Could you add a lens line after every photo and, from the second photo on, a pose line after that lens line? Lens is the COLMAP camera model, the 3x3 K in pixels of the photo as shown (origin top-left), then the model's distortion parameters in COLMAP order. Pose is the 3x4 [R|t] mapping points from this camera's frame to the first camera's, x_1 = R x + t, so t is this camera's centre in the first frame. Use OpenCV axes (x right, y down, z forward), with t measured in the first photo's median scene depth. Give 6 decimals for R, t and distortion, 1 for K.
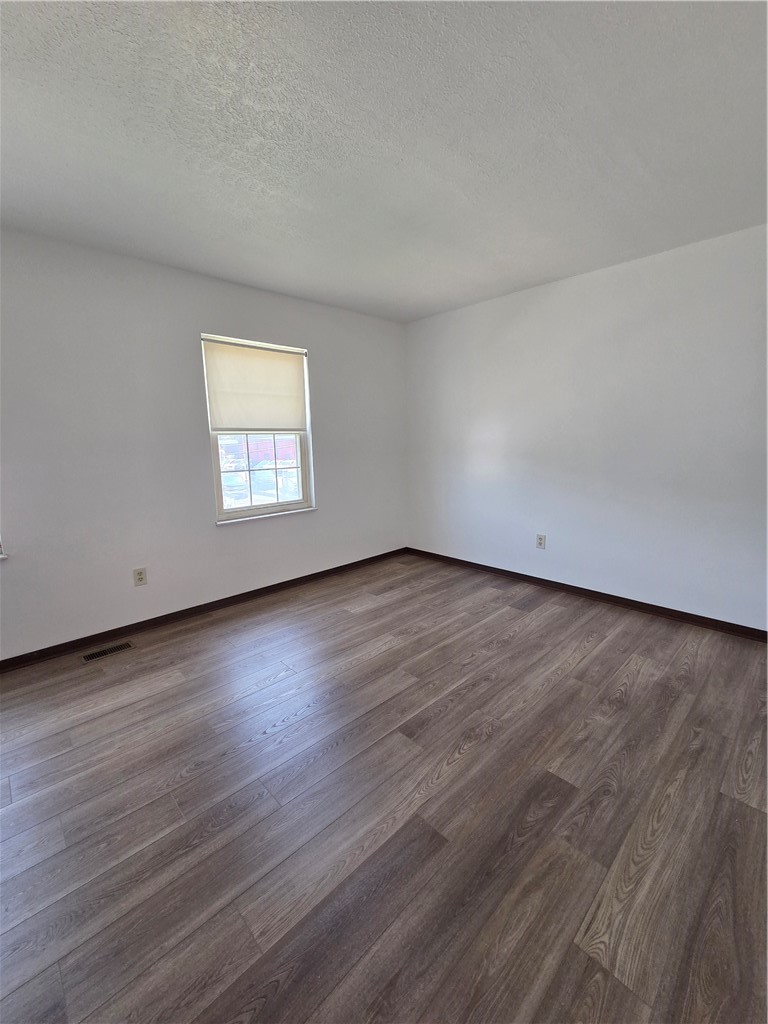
lens RADIAL K [[422.3, 0, 380.9], [0, 422.3, 509.7], [0, 0, 1]] dist [-0.000133, 0.000577]
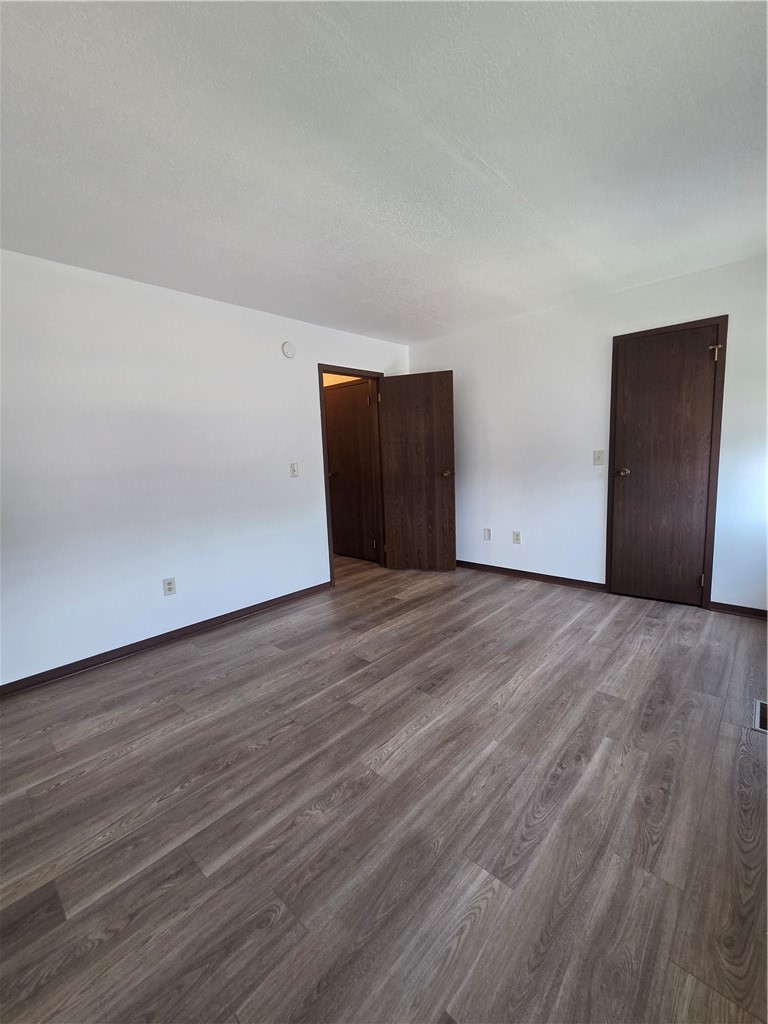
lens RADIAL K [[422.3, 0, 383.4], [0, 422.3, 511.6], [0, 0, 1]] dist [-0.000133, 0.000577]
pose [[-0.996247, 0.067935, -0.053644, 0.037114], [0.048732, 0.952361, 0.301055, -0.324684], [0.071541, 0.297311, -0.952097, 1.995524]]
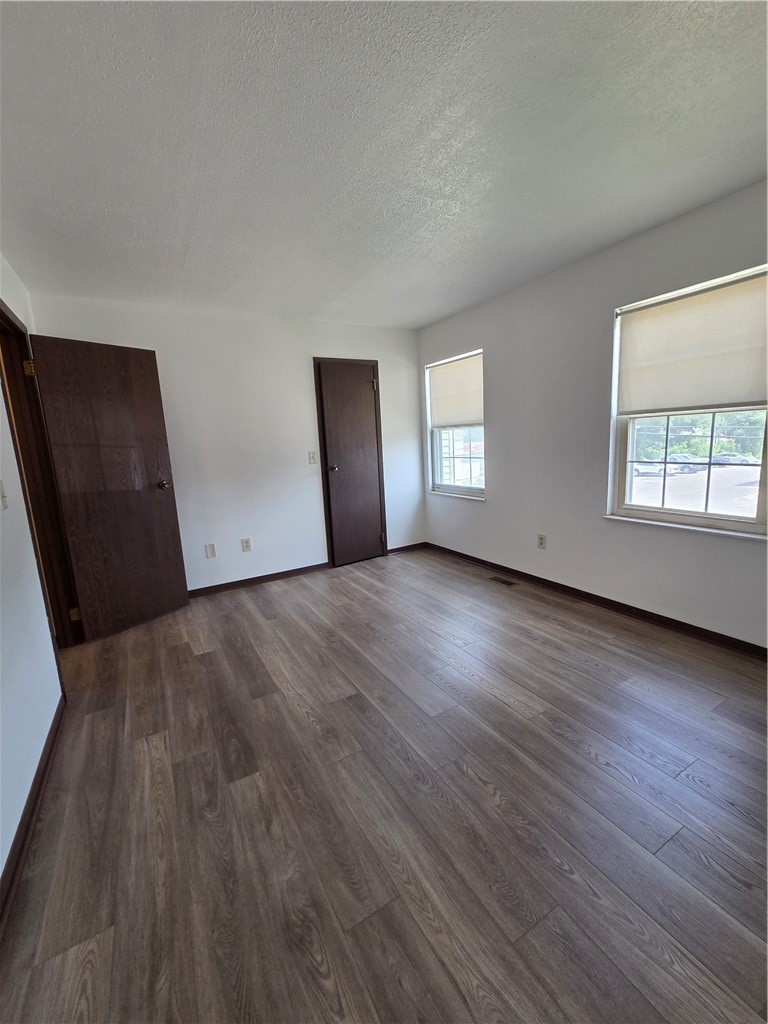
lens RADIAL K [[422.3, 0, 386.6], [0, 422.3, 510.2], [0, 0, 1]] dist [-0.000133, 0.000577]
pose [[-0.229200, 0.193360, -0.953981, 0.957406], [-0.105440, 0.969372, 0.221812, -0.214500], [0.967652, 0.151427, -0.201793, 1.140608]]
